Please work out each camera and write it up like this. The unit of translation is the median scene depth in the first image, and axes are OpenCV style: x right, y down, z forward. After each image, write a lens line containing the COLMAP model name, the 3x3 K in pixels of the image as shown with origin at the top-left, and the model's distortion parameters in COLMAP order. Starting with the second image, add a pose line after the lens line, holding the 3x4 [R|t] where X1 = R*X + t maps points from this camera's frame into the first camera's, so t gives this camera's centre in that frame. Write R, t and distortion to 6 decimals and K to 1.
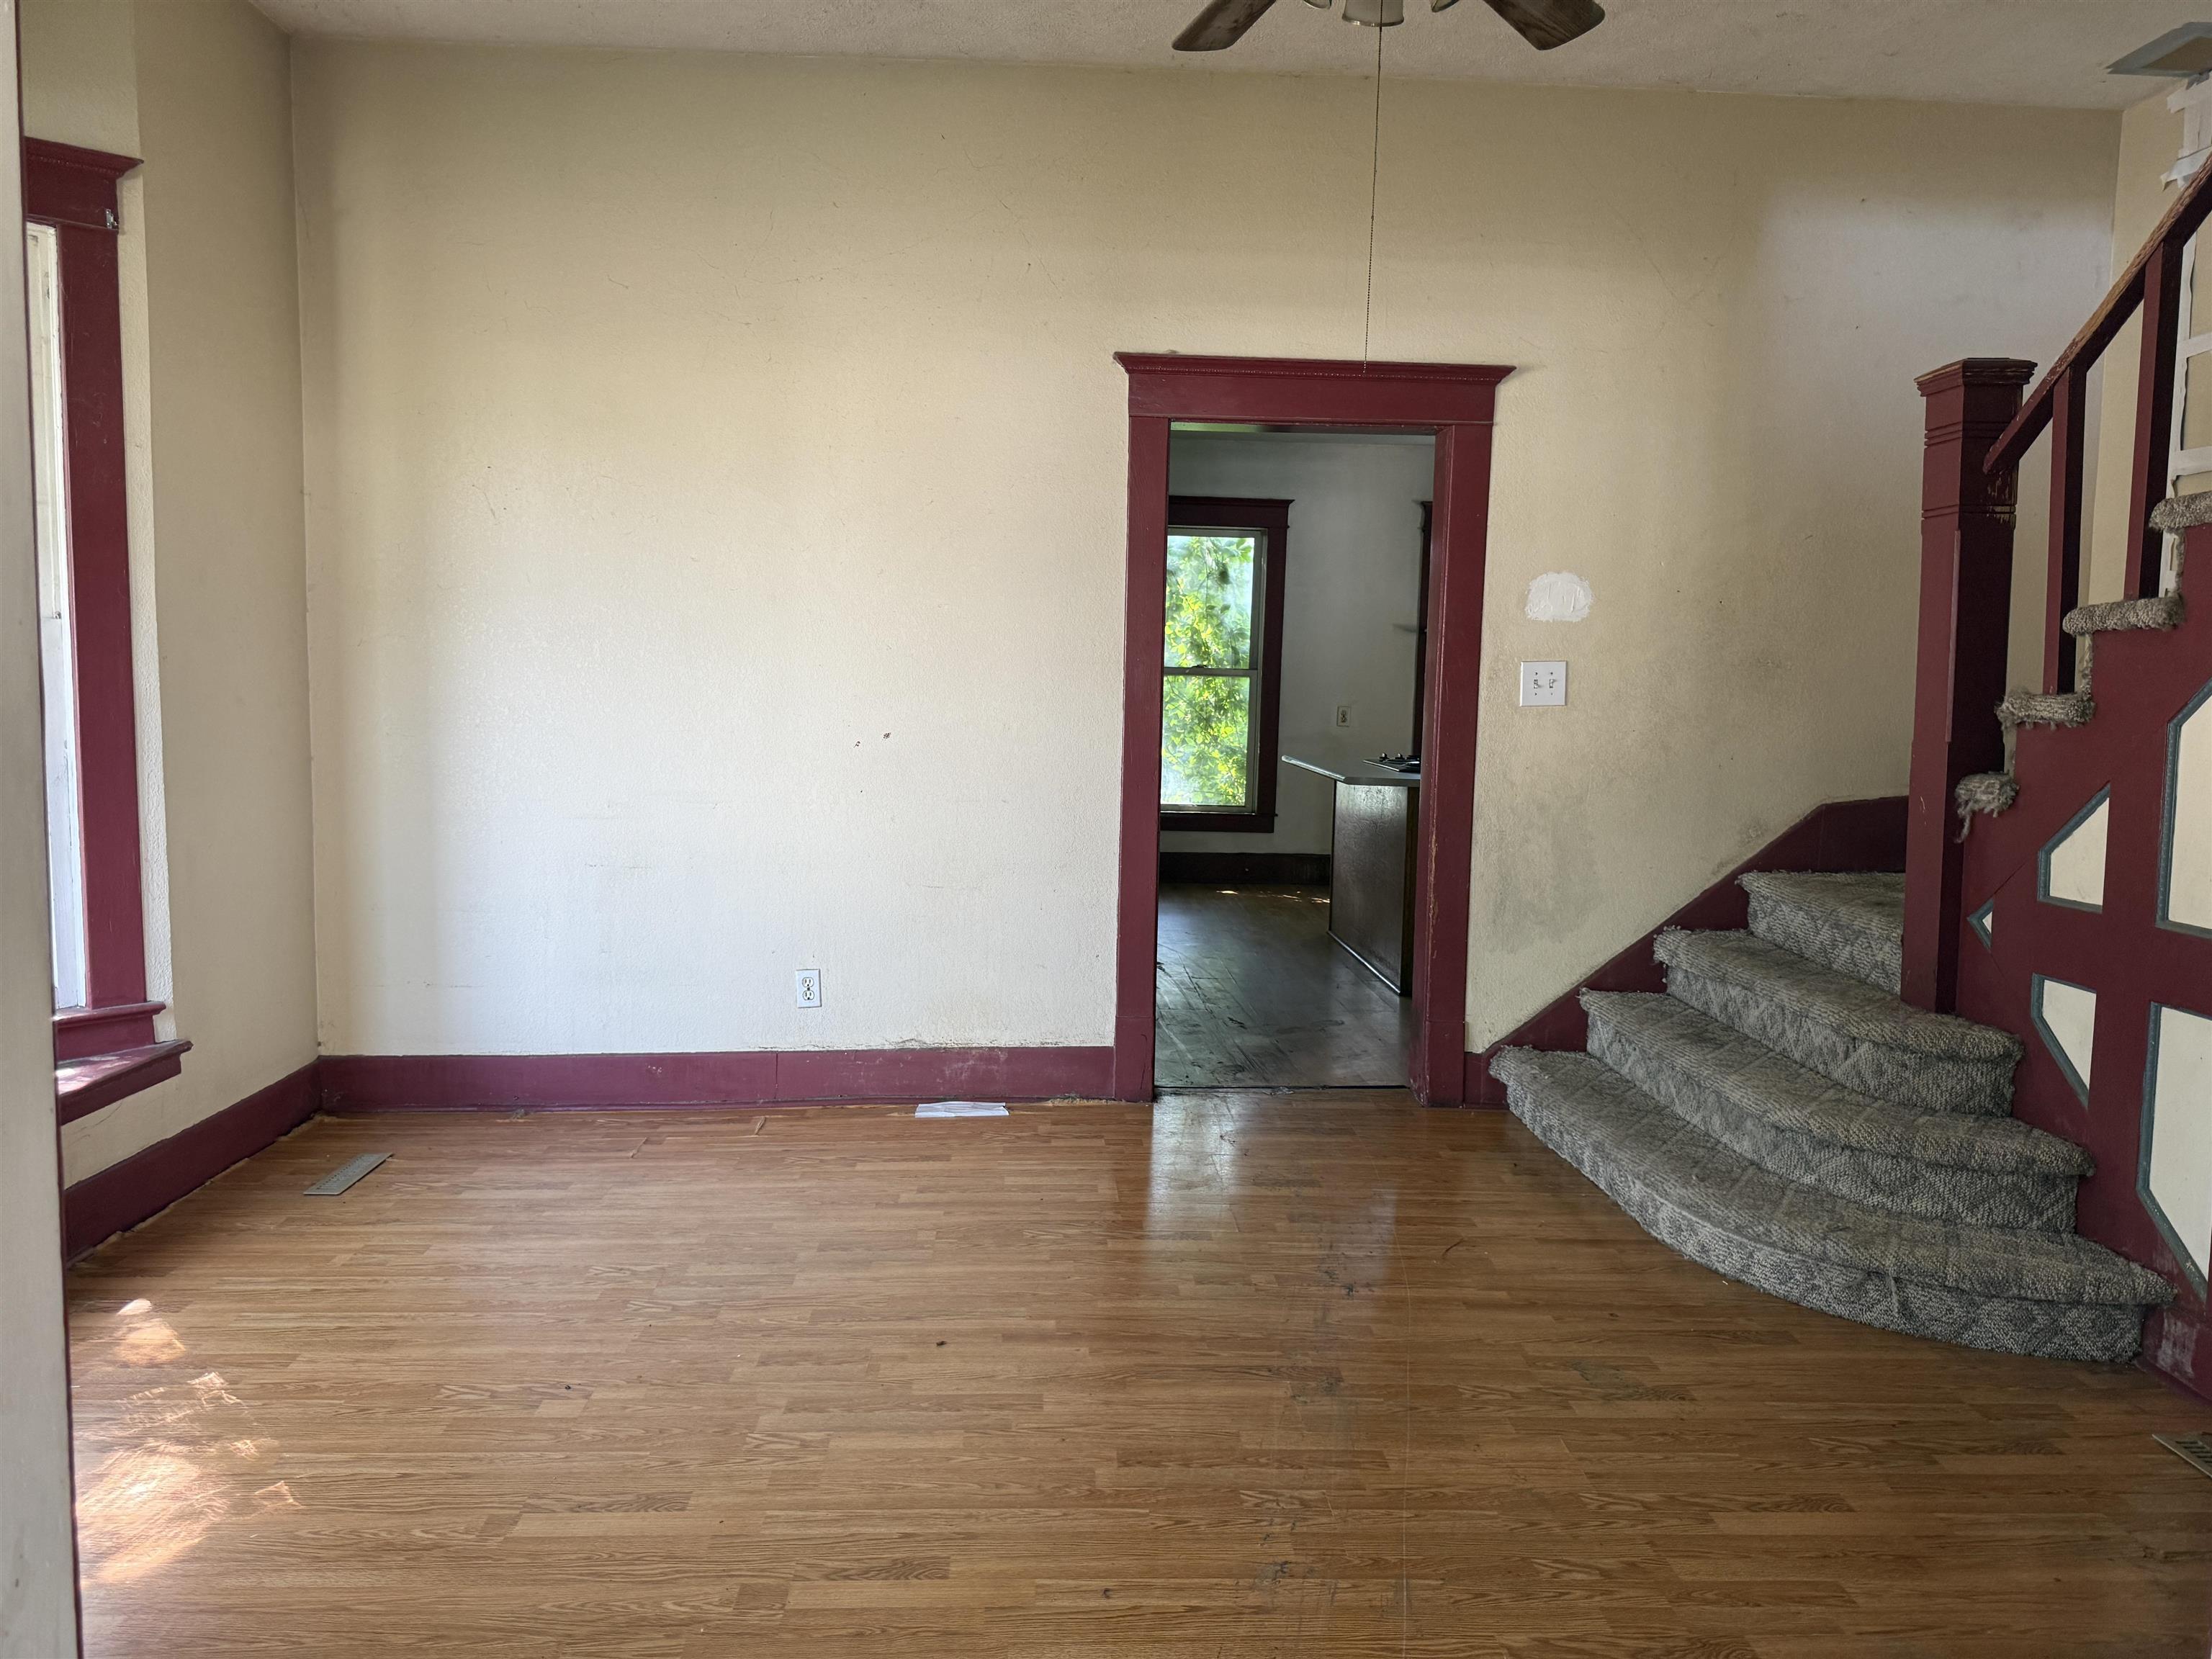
lens RADIAL K [[1570.8, 0, 1110.0], [0, 1570.8, 820.0], [0, 0, 1]] dist [0.008570, 0.001044]
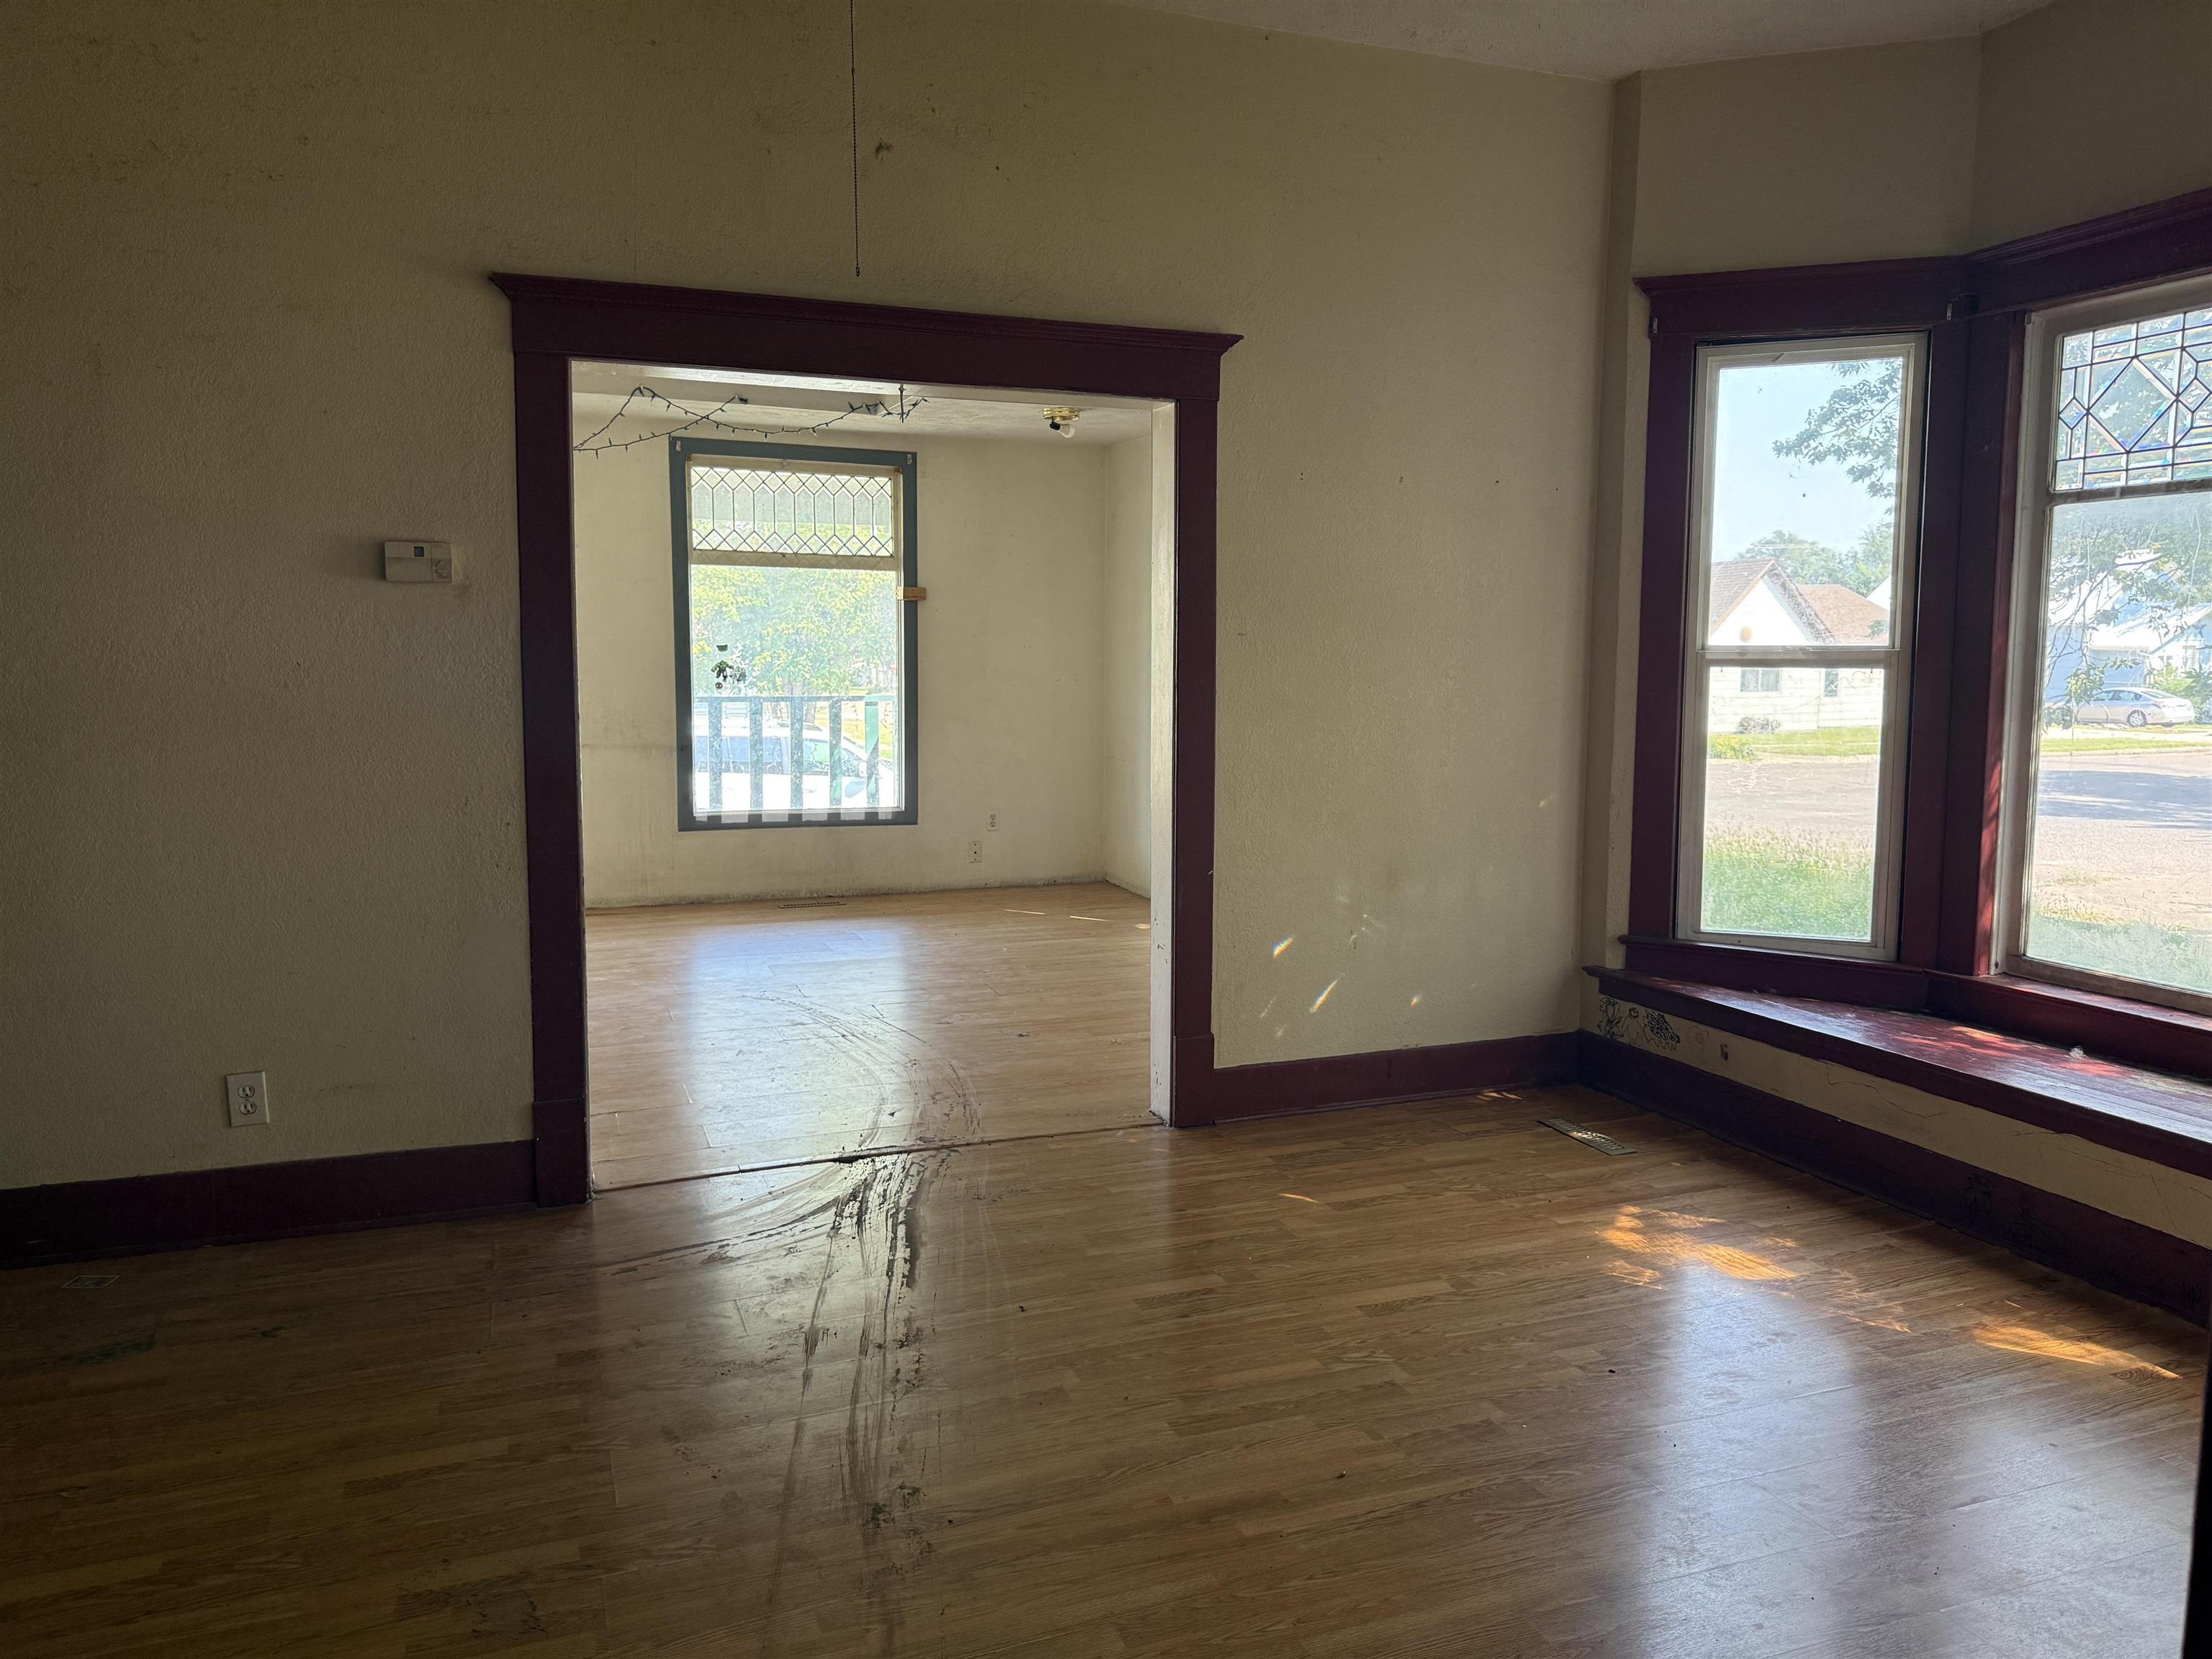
lens RADIAL K [[1570.8, 0, 1108.5], [0, 1570.8, 824.5], [0, 0, 1]] dist [0.008570, 0.001044]
pose [[-0.951139, 0.009999, -0.308602, 0.177276], [-0.050303, 0.981104, 0.186825, -0.104148], [0.304639, 0.193220, -0.932663, 1.123532]]
